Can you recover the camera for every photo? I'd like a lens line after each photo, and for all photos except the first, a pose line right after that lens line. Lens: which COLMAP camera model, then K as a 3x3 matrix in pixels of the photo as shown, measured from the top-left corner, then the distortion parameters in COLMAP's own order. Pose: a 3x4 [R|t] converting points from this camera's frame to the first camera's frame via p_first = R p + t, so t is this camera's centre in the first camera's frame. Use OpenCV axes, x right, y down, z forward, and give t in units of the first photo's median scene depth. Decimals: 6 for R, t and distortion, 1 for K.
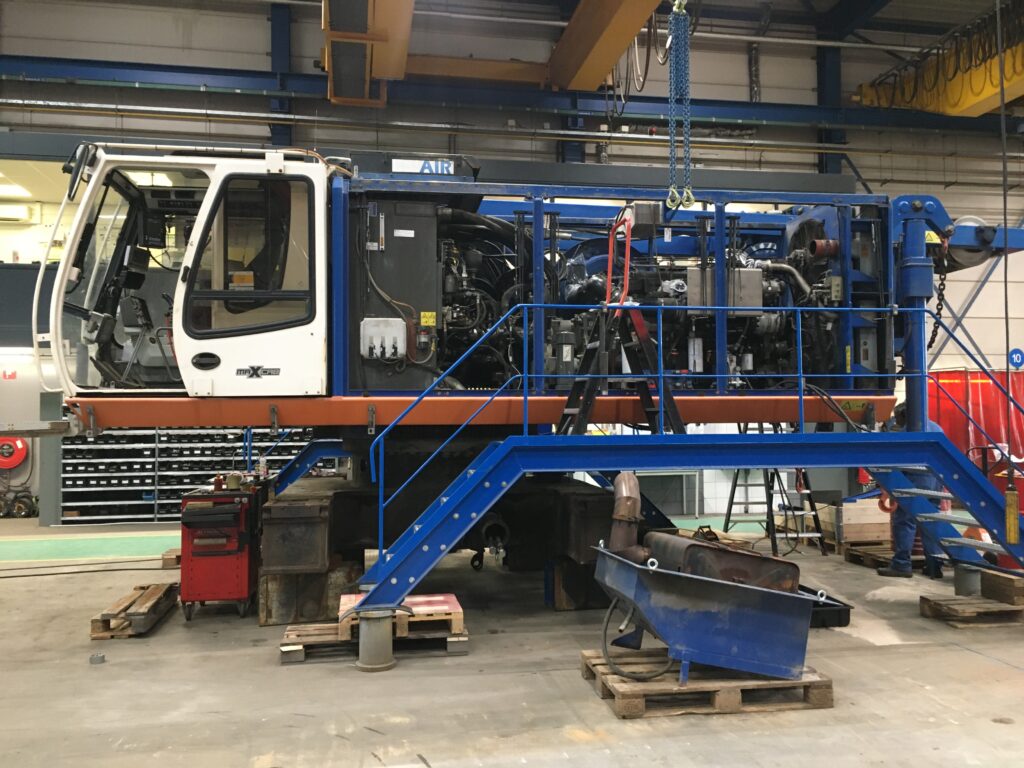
lens RADIAL K [[876.9, 0, 513.2], [0, 876.9, 384.2], [0, 0, 1]] dist [0.068963, -0.034166]
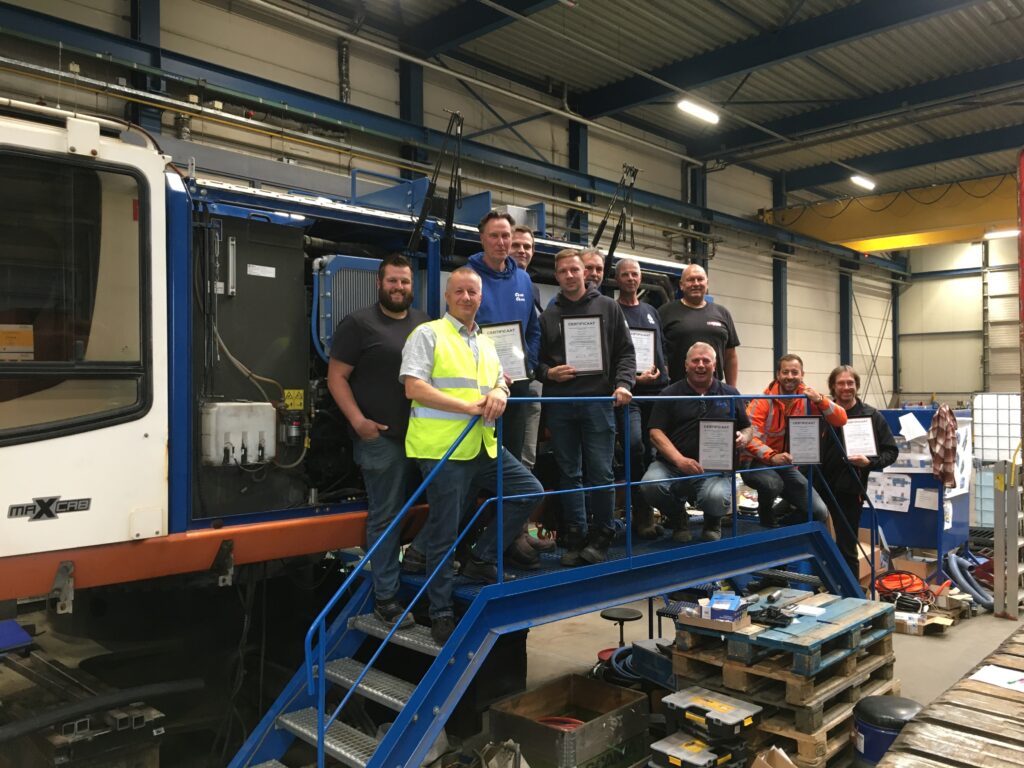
lens RADIAL K [[876.9, 0, 511.2], [0, 876.9, 384.1], [0, 0, 1]] dist [0.068963, -0.034166]
pose [[0.808502, 0.009501, 0.588417, -0.144595], [-0.021816, 0.999666, 0.013835, -0.039835], [-0.588089, -0.024023, 0.808439, 0.139785]]
